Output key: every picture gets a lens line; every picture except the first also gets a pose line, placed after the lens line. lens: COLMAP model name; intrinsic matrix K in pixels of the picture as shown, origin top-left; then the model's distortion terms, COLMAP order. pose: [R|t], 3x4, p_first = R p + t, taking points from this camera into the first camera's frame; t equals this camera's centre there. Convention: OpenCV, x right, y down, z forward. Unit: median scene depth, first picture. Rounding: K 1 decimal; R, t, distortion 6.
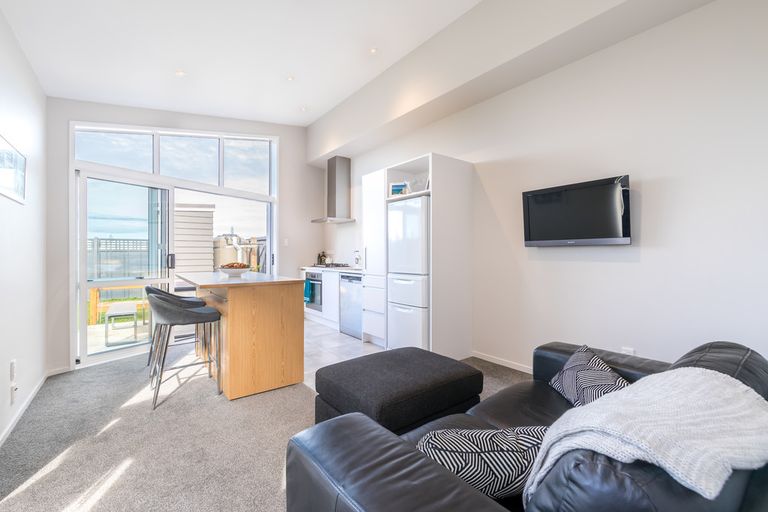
lens RADIAL K [[328.4, 0, 384.0], [0, 328.4, 256.0], [0, 0, 1]] dist [-0.004239, 0.000093]
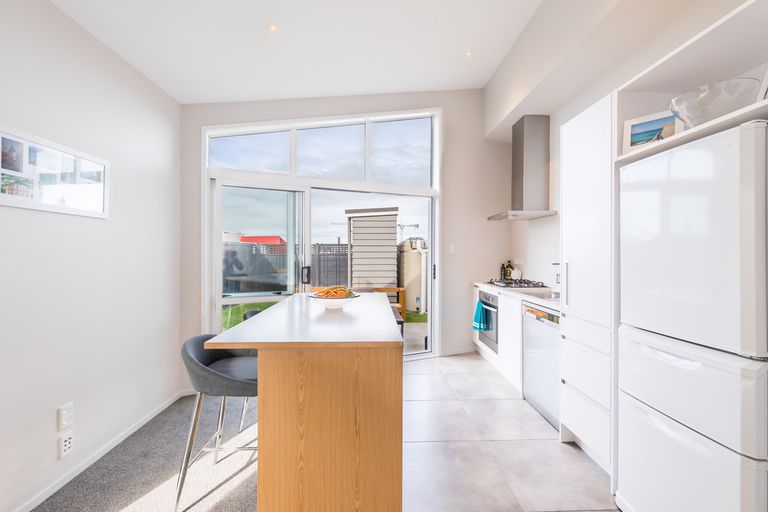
lens RADIAL K [[328.4, 0, 384.0], [0, 328.4, 256.0], [0, 0, 1]] dist [-0.004239, 0.000093]
pose [[0.813276, 0.005344, -0.581853, 0.008905], [-0.004635, 0.999986, 0.002705, -0.032613], [0.581859, 0.000497, 0.813289, 0.371100]]
